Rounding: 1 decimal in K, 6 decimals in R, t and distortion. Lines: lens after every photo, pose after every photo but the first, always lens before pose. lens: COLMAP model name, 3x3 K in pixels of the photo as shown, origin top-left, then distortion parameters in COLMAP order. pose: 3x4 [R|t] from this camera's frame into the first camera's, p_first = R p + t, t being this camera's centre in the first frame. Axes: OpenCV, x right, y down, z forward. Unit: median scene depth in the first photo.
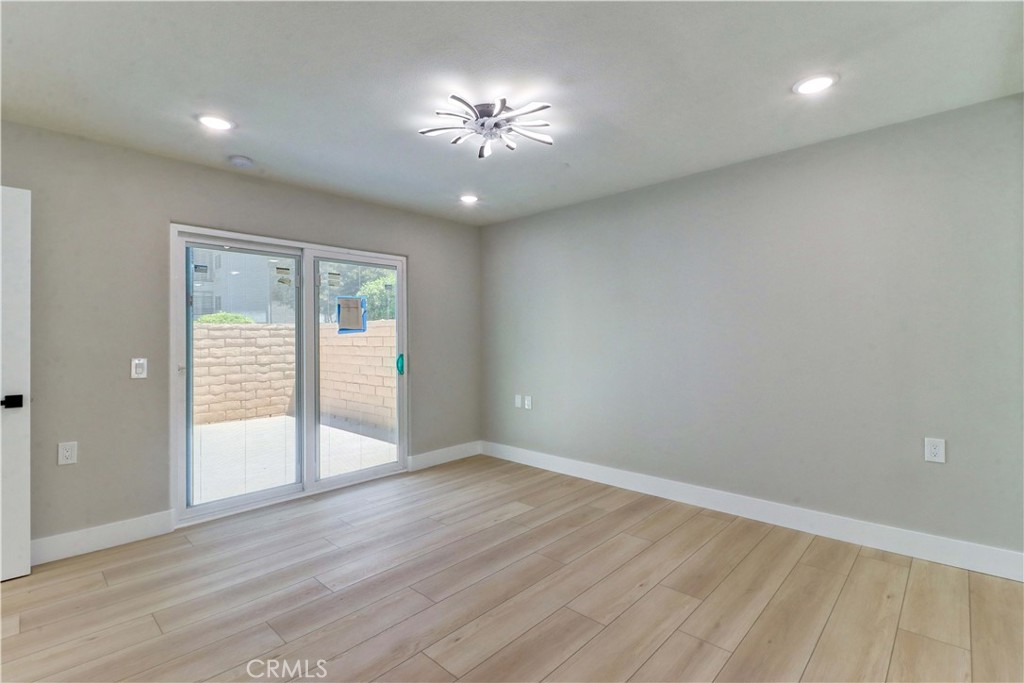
lens RADIAL K [[473.2, 0, 510.3], [0, 473.2, 333.9], [0, 0, 1]] dist [0.012078, -0.007657]
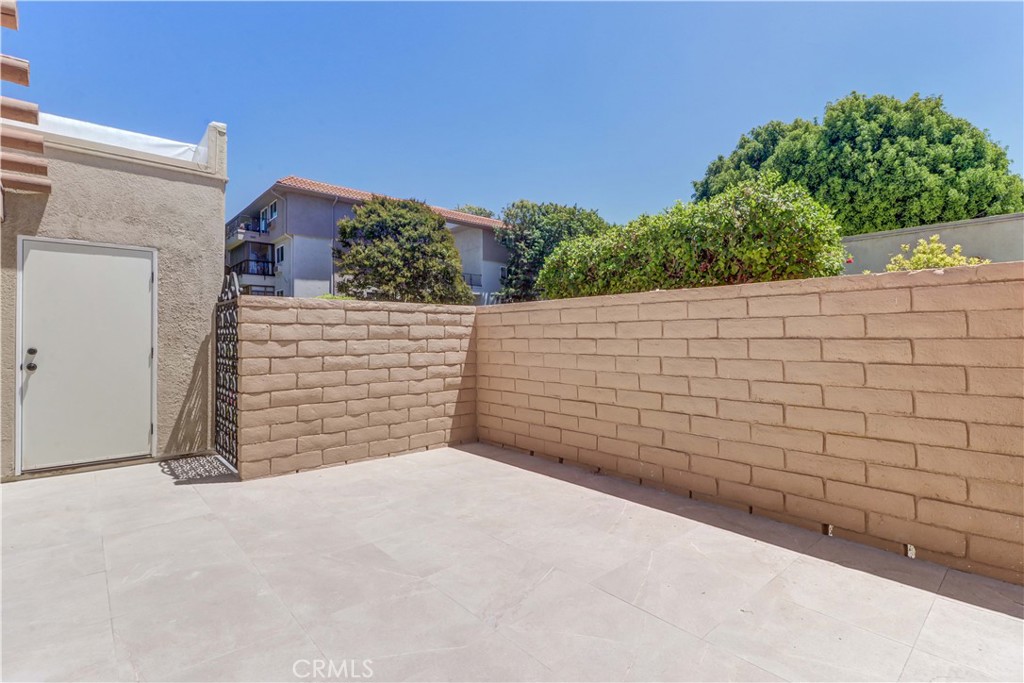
lens RADIAL K [[473.2, 0, 493.4], [0, 473.2, 336.5], [0, 0, 1]] dist [0.012078, -0.007657]
pose [[0.994384, 0.003273, -0.105780, -0.361175], [-0.002444, 0.999965, 0.007972, 0.018472], [0.105802, -0.007668, 0.994358, 0.389714]]
